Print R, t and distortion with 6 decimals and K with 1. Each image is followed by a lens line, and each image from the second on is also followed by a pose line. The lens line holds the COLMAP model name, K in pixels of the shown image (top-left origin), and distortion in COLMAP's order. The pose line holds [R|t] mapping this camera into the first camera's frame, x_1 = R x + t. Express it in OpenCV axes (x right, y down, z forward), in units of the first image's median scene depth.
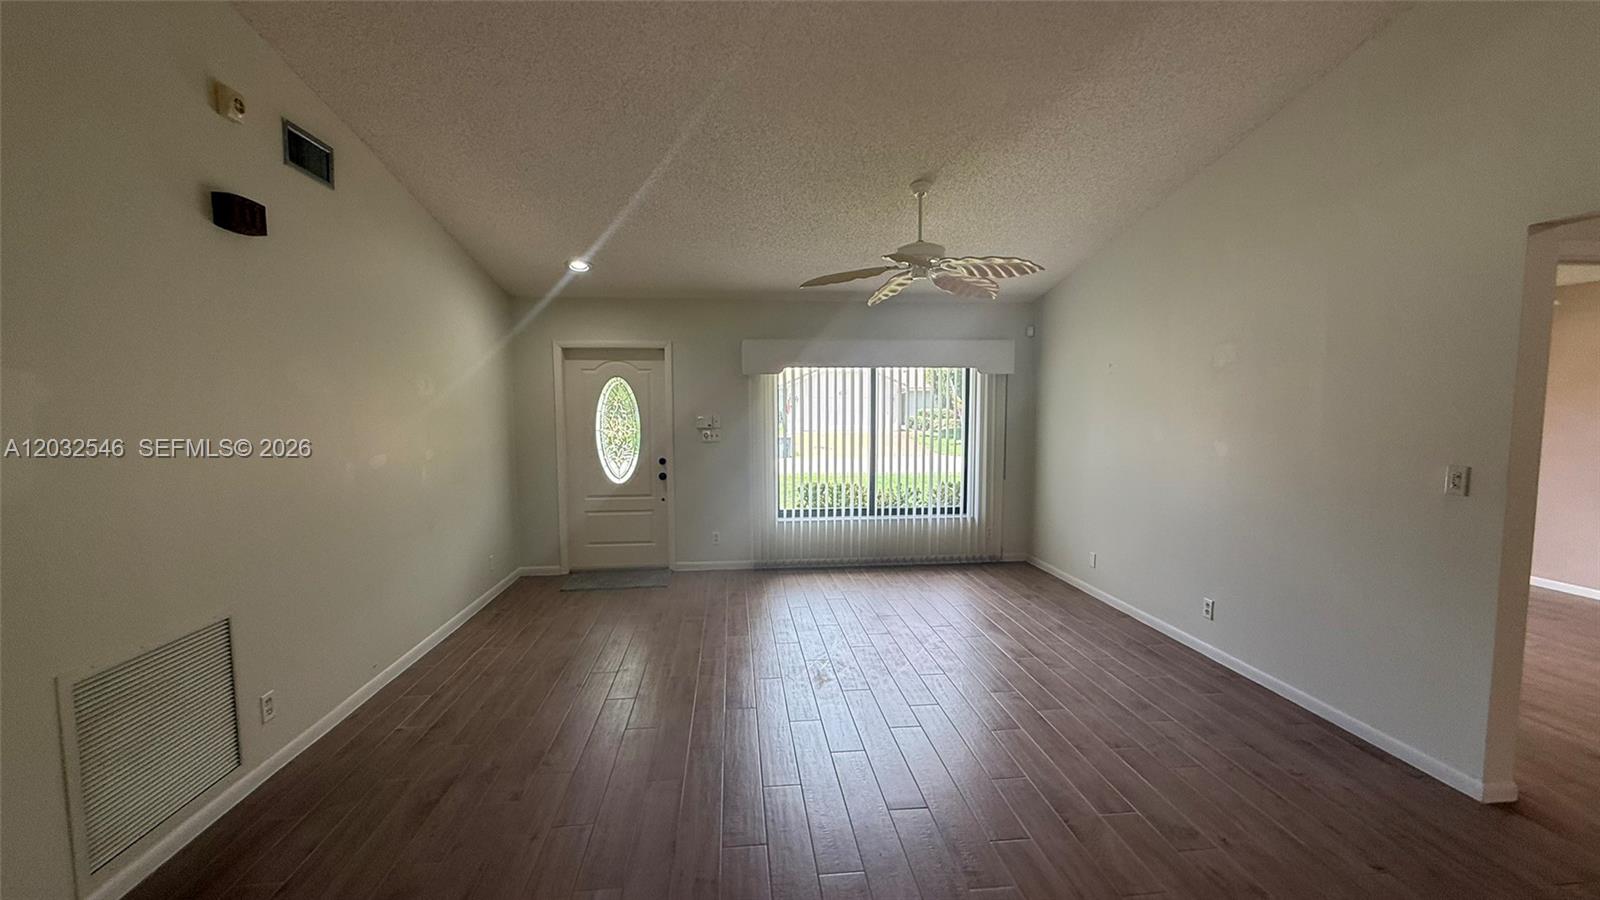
lens RADIAL K [[638.5, 0, 797.8], [0, 638.5, 452.5], [0, 0, 1]] dist [0.002558, 0.000005]
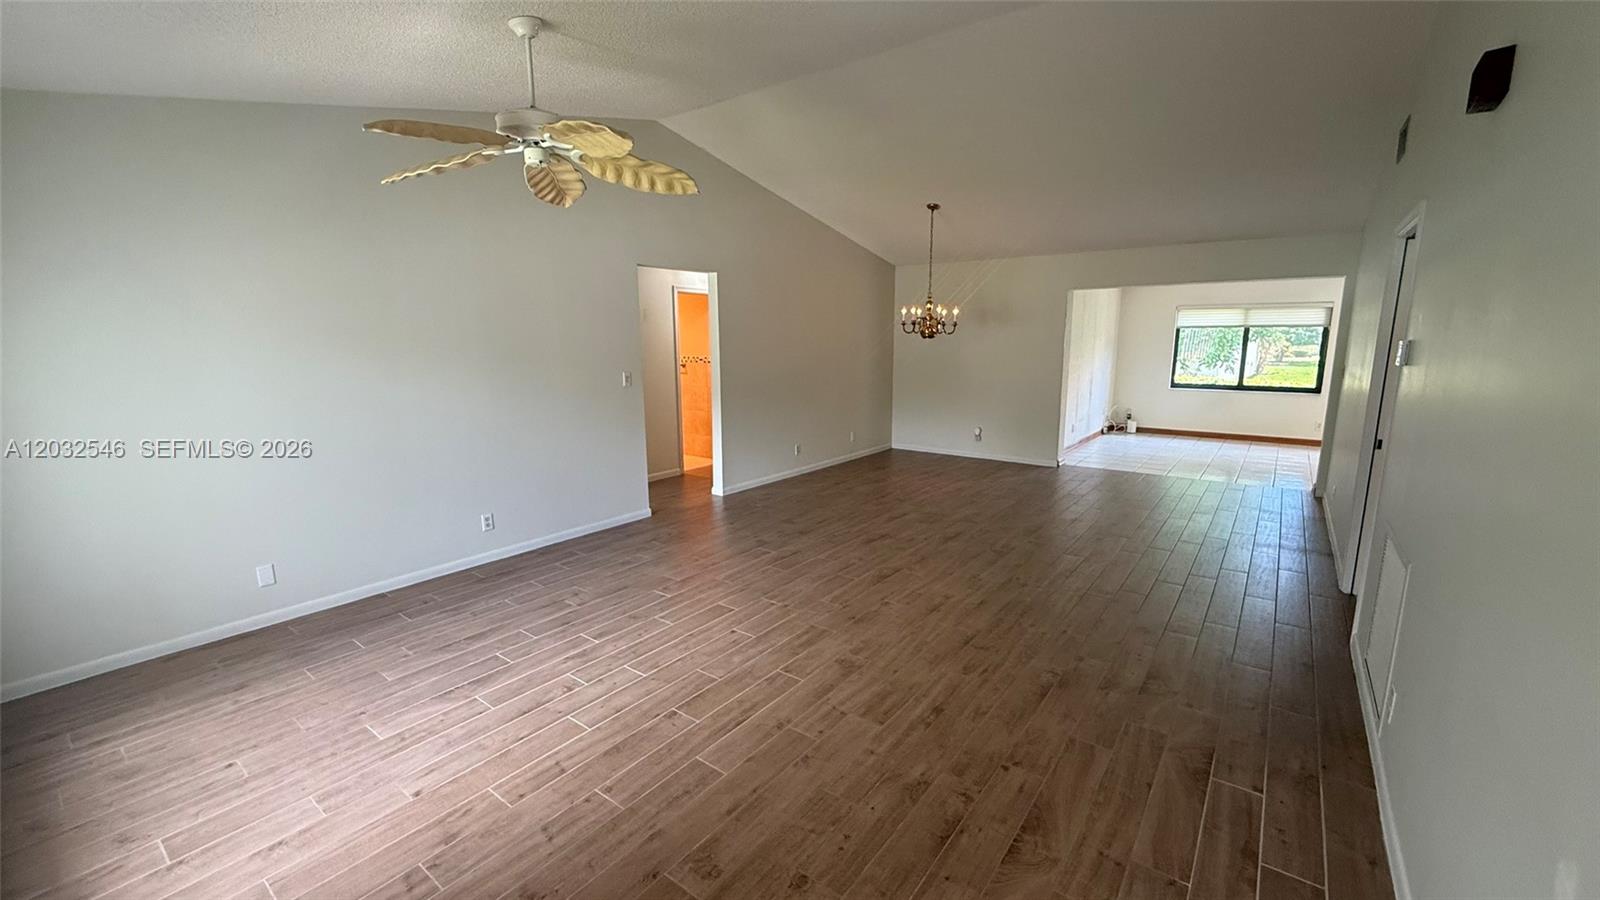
lens RADIAL K [[638.5, 0, 794.5], [0, 638.5, 441.1], [0, 0, 1]] dist [0.002558, 0.000005]
pose [[-0.726386, -0.101848, 0.679699, -0.541983], [0.062177, 0.975166, 0.212570, -0.113120], [-0.684469, 0.196670, -0.702014, 1.401592]]
